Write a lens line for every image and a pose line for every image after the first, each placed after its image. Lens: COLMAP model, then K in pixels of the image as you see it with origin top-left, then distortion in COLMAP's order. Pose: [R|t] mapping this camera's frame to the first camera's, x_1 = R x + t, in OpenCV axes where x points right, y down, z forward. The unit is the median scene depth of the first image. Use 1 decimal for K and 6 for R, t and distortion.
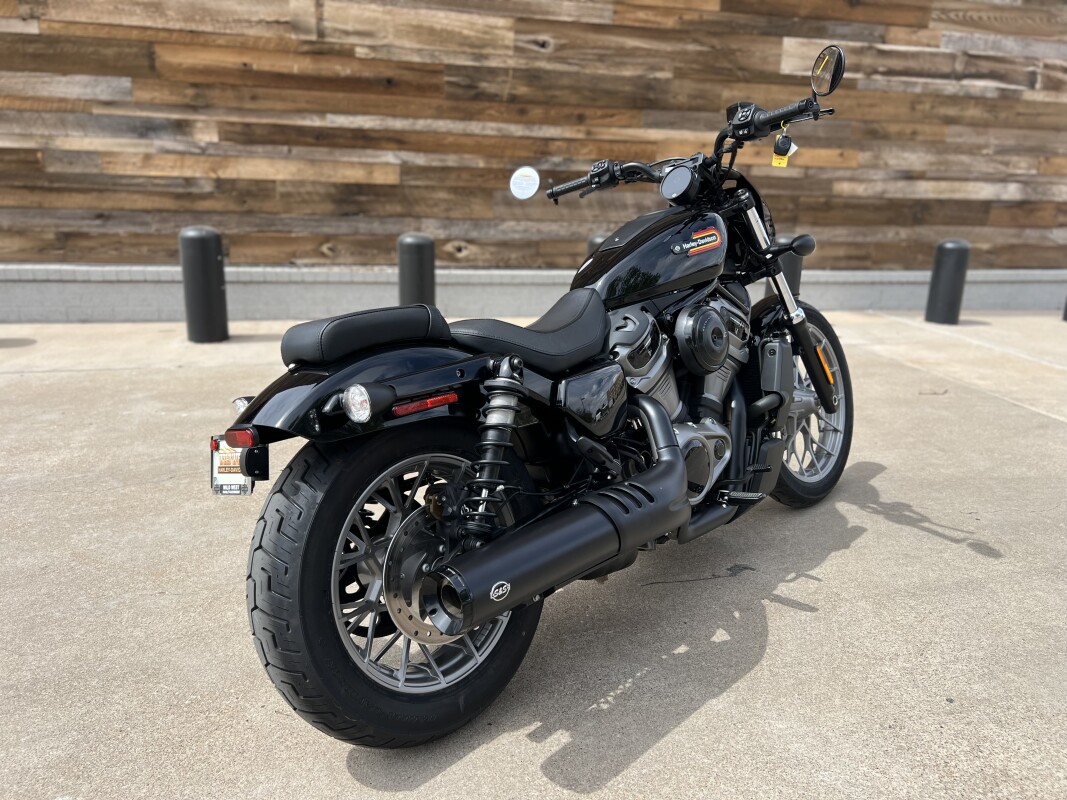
lens RADIAL K [[808.8, 0, 536.7], [0, 808.8, 414.1], [0, 0, 1]] dist [0.046790, -0.048382]
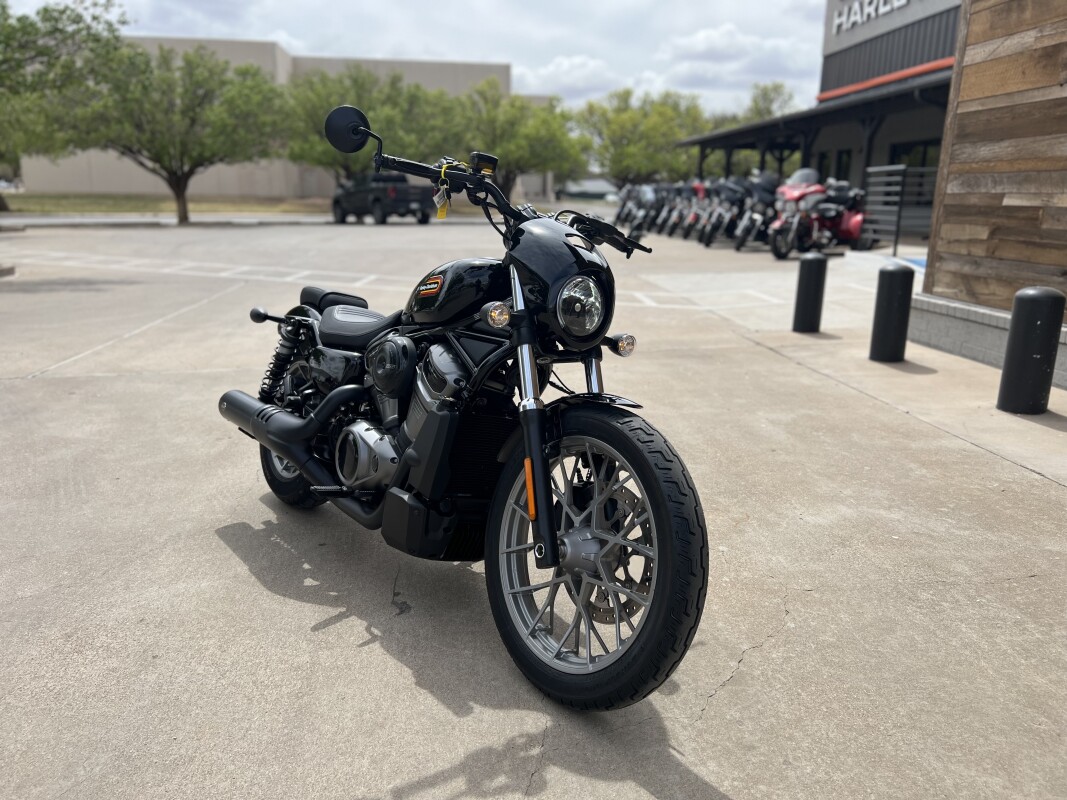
lens RADIAL K [[808.8, 0, 534.0], [0, 808.8, 403.2], [0, 0, 1]] dist [0.046790, -0.048382]
pose [[-0.157400, 0.212916, -0.964309, 0.492832], [-0.290688, 0.923229, 0.251293, -0.148967], [0.943783, 0.319866, -0.083424, 0.497898]]
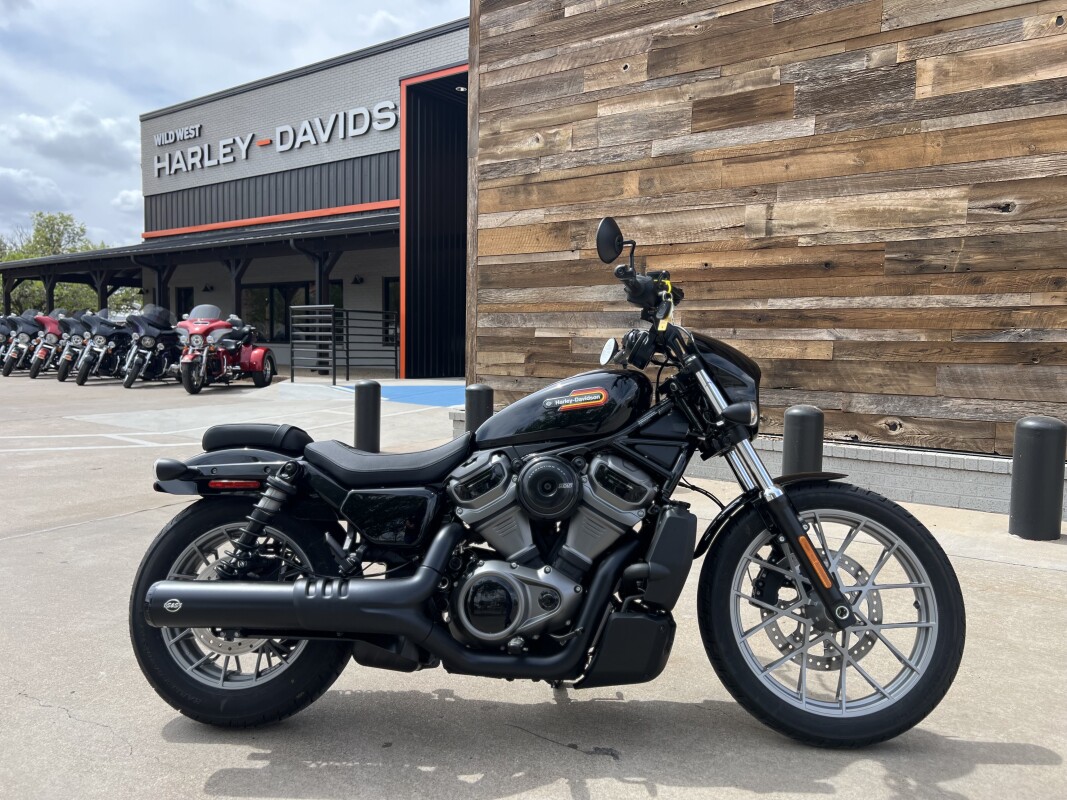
lens RADIAL K [[808.8, 0, 536.2], [0, 808.8, 409.7], [0, 0, 1]] dist [0.046790, -0.048382]
pose [[0.627502, 0.042134, -0.777474, 0.385367], [-0.214435, 0.969271, -0.120542, -0.023711], [0.748505, 0.242358, 0.617255, 0.121753]]
